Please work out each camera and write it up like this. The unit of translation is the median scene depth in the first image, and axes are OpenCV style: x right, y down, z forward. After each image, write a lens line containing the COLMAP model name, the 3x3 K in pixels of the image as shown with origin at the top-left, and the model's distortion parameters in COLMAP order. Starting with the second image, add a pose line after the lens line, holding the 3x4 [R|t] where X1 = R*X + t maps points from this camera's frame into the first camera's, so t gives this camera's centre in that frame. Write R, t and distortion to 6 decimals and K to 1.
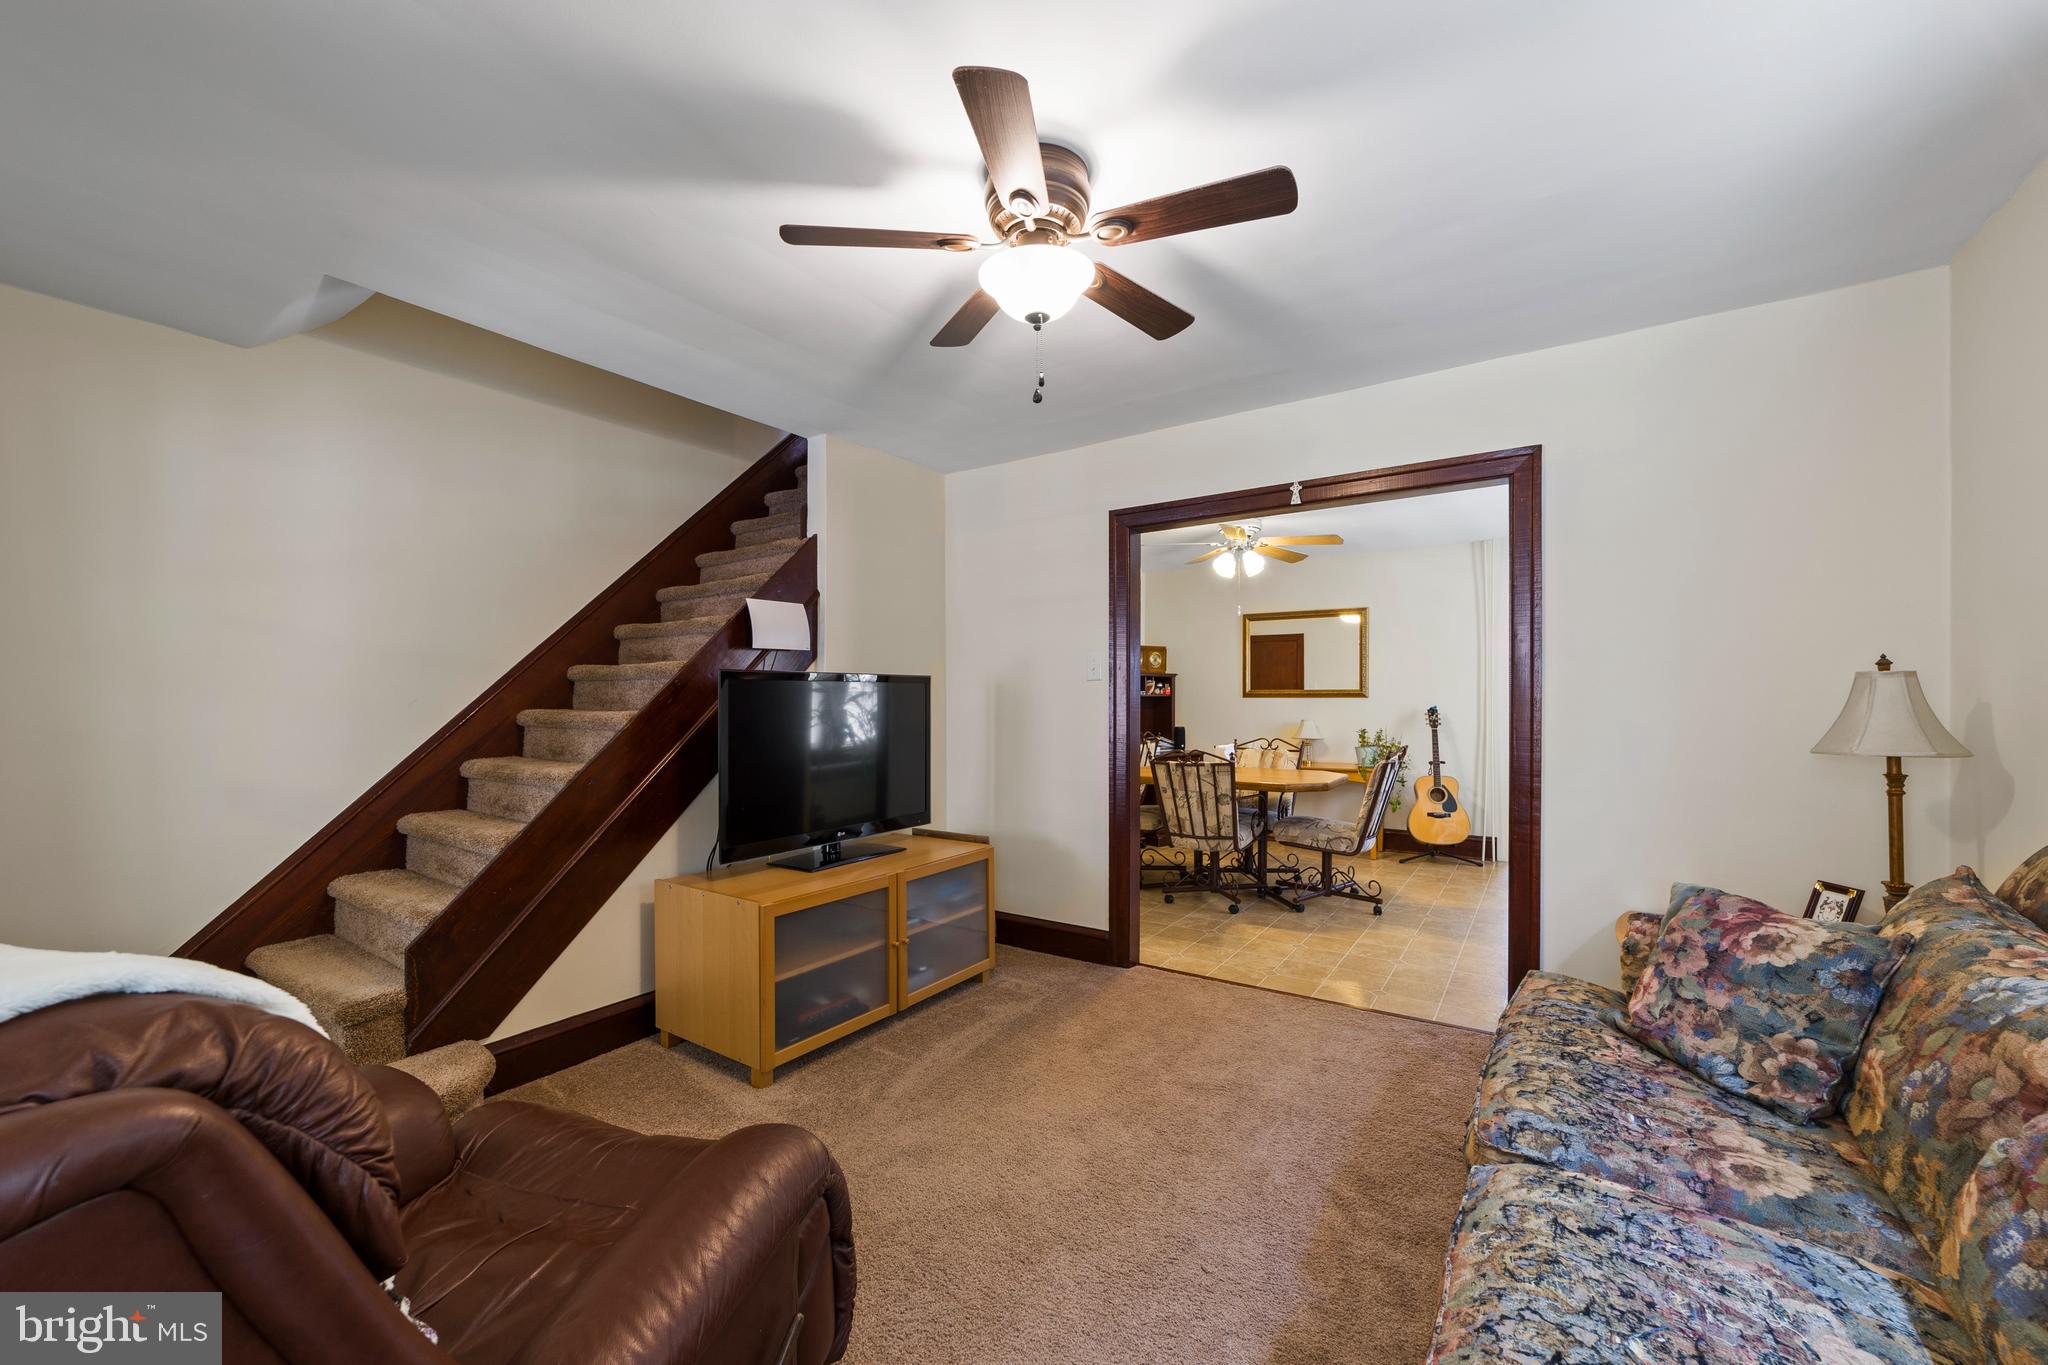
lens RADIAL K [[786.4, 0, 1030.3], [0, 786.4, 702.3], [0, 0, 1]] dist [0.003797, 0.000461]
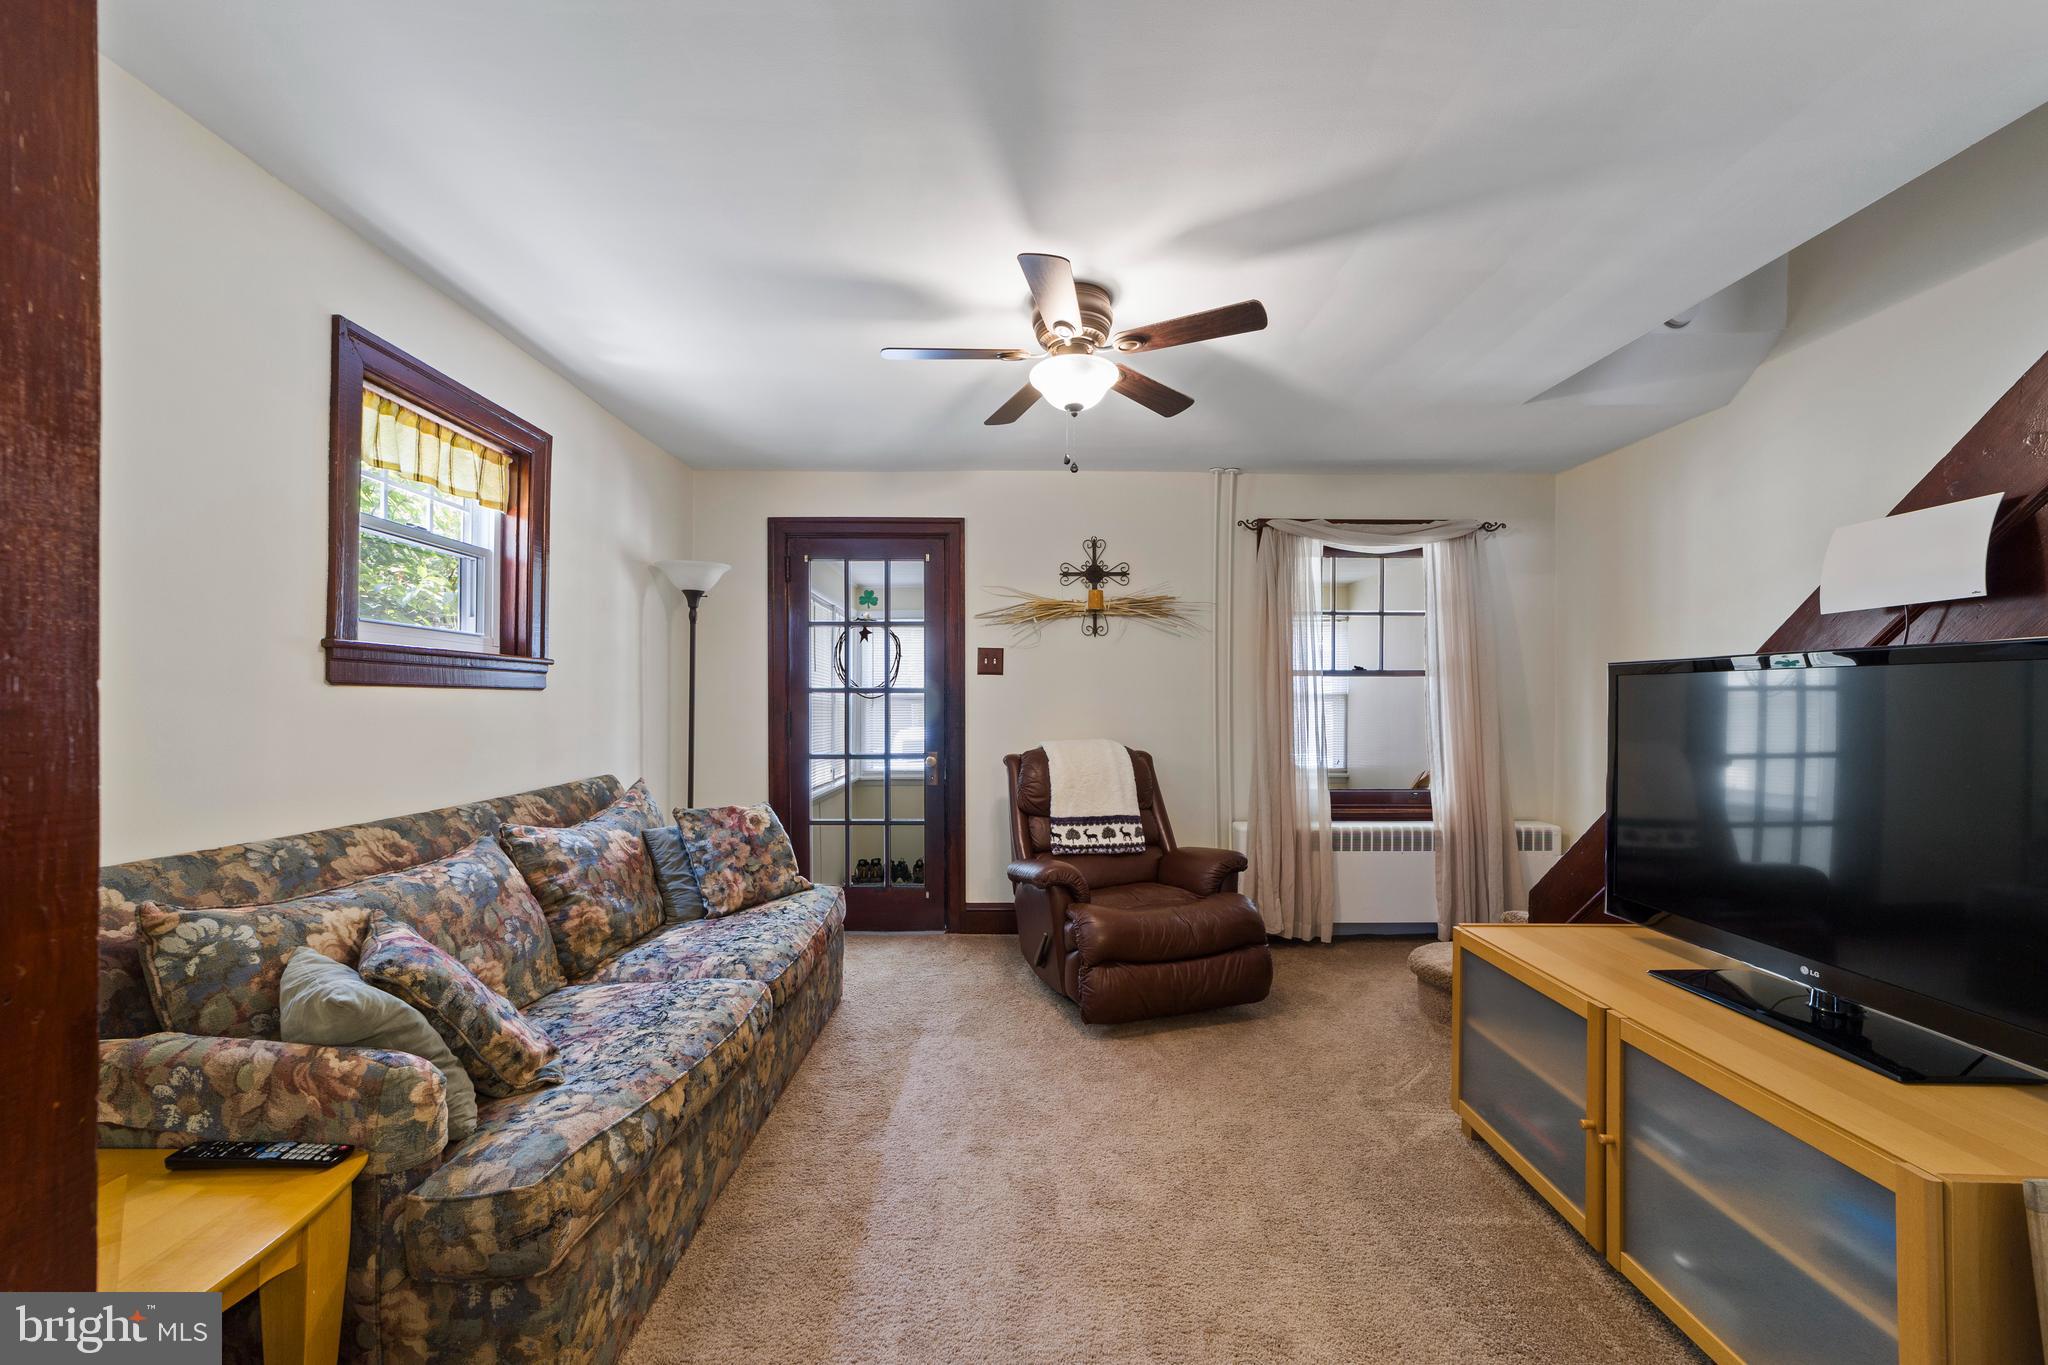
lens RADIAL K [[786.4, 0, 1035.2], [0, 786.4, 688.5], [0, 0, 1]] dist [0.003797, 0.000461]
pose [[-0.819446, -0.001200, -0.573155, 0.333894], [-0.001827, 0.999998, 0.000518, -0.008468], [0.573153, 0.001472, -0.819447, 0.835385]]
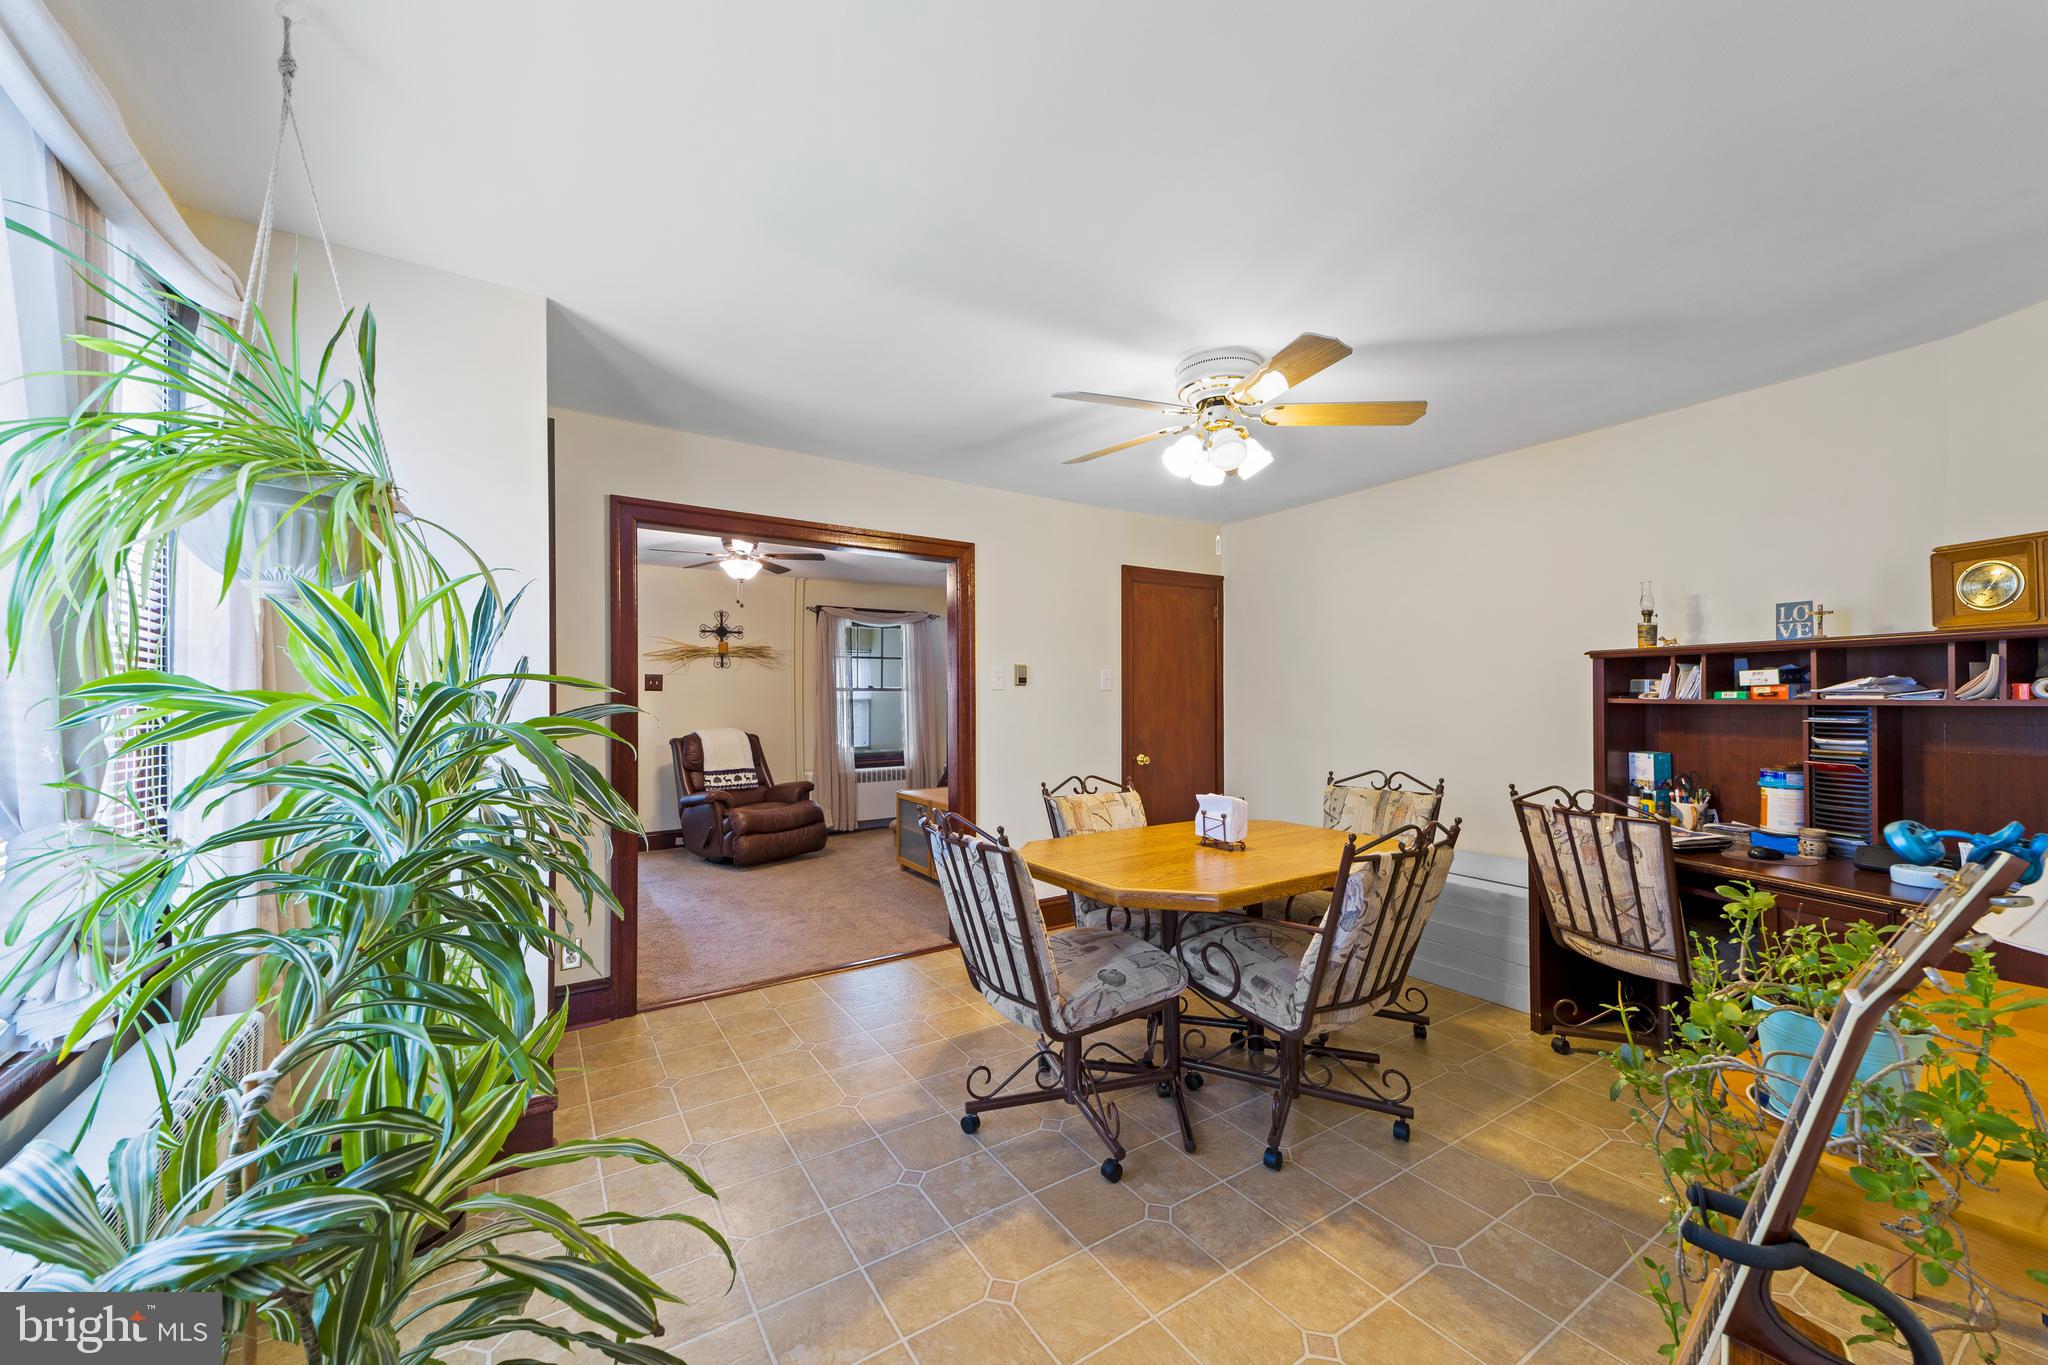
lens RADIAL K [[786.4, 0, 1037.7], [0, 786.4, 685.9], [0, 0, 1]] dist [0.003797, 0.000461]
pose [[-0.372723, -0.009309, -0.927896, 0.998620], [-0.001741, 0.999955, -0.009332, -0.021314], [0.927941, -0.001863, -0.372722, 1.311034]]
